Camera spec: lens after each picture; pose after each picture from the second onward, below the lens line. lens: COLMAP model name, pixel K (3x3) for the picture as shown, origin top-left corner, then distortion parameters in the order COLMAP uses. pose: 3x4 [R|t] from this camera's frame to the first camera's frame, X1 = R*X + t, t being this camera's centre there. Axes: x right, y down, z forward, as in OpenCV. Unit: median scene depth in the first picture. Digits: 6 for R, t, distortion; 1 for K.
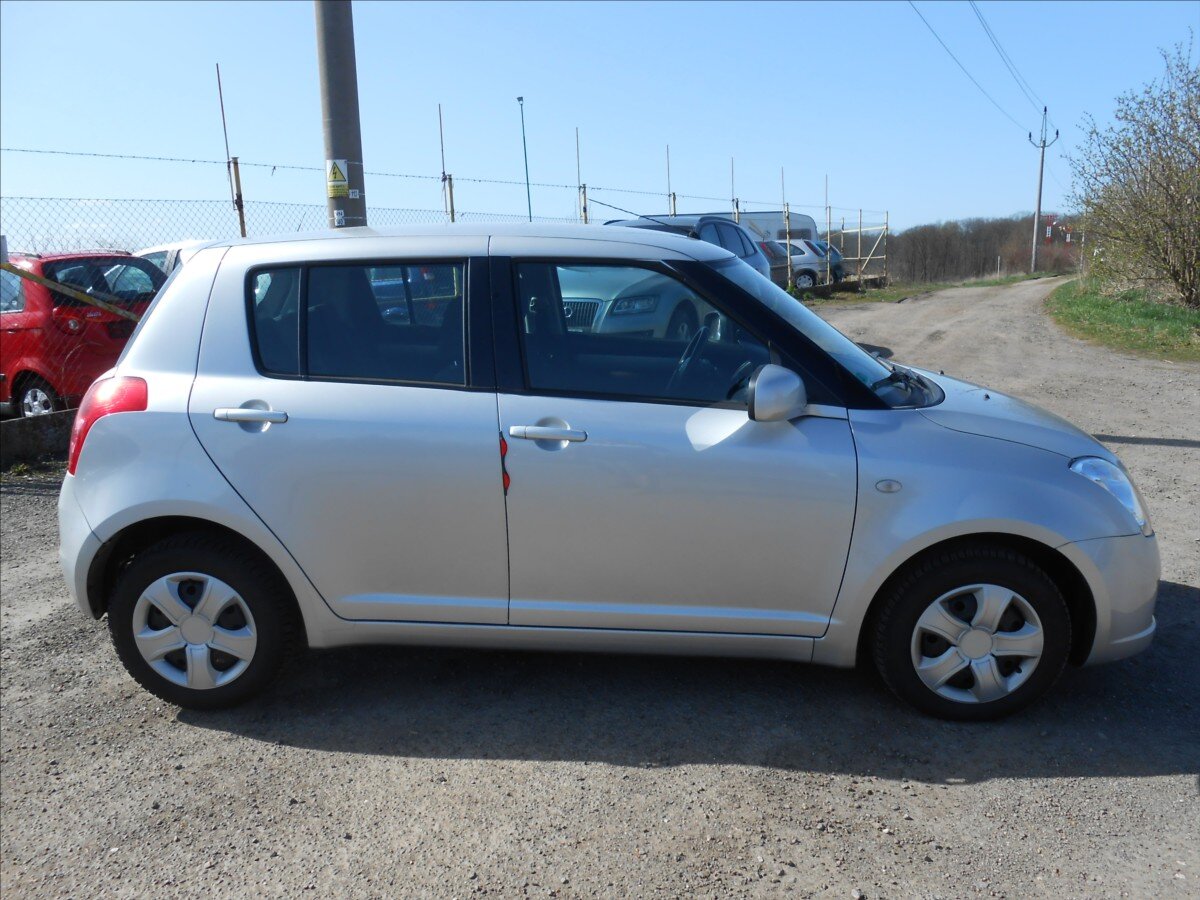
lens RADIAL K [[957.5, 0, 575.7], [0, 957.5, 488.8], [0, 0, 1]] dist [-0.023499, -0.002405]
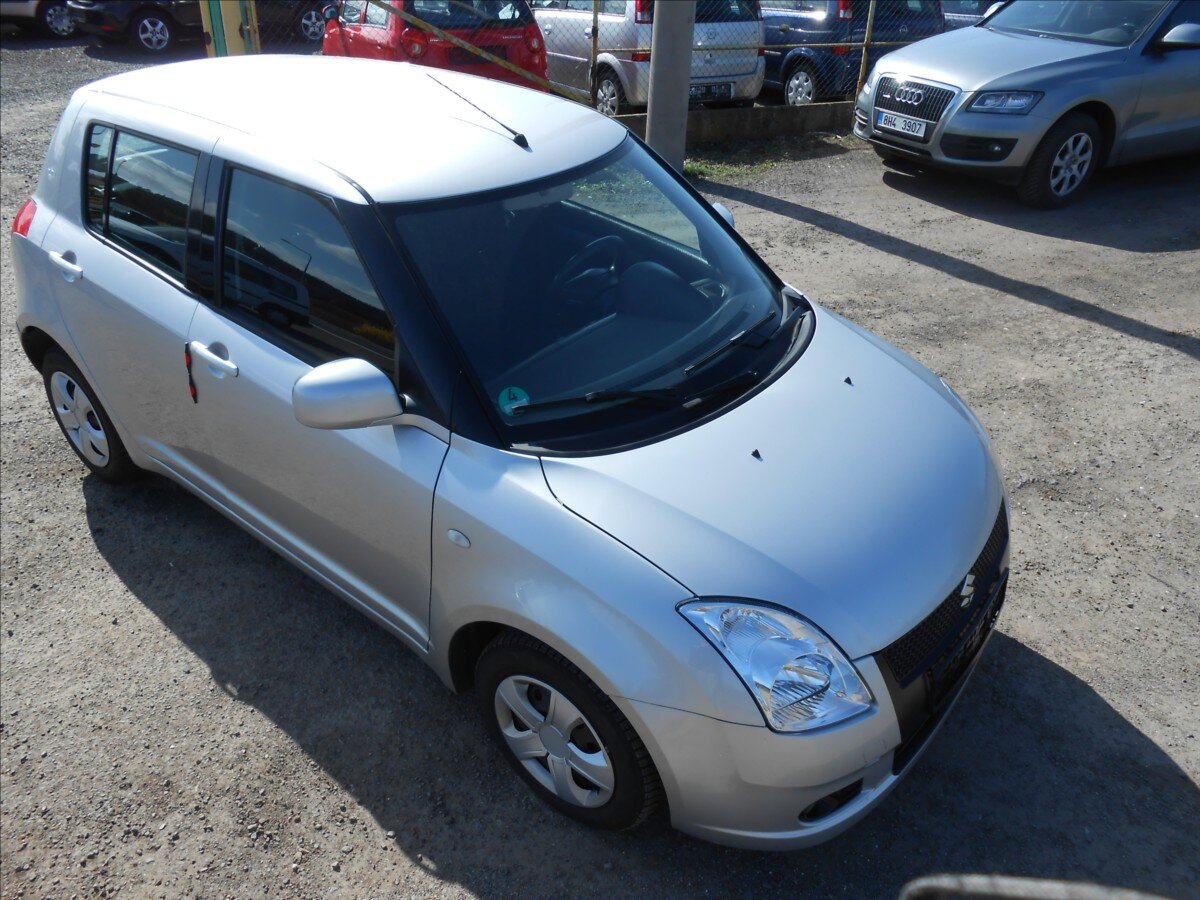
lens RADIAL K [[934.7, 0, 595.6], [0, 934.7, 454.5], [0, 0, 1]] dist [-0.004109, -0.000733]
pose [[0.811099, 0.341730, -0.474698, 0.821997], [-0.190514, 0.921670, 0.337977, -0.387463], [0.553012, -0.183696, 0.812671, 0.427788]]
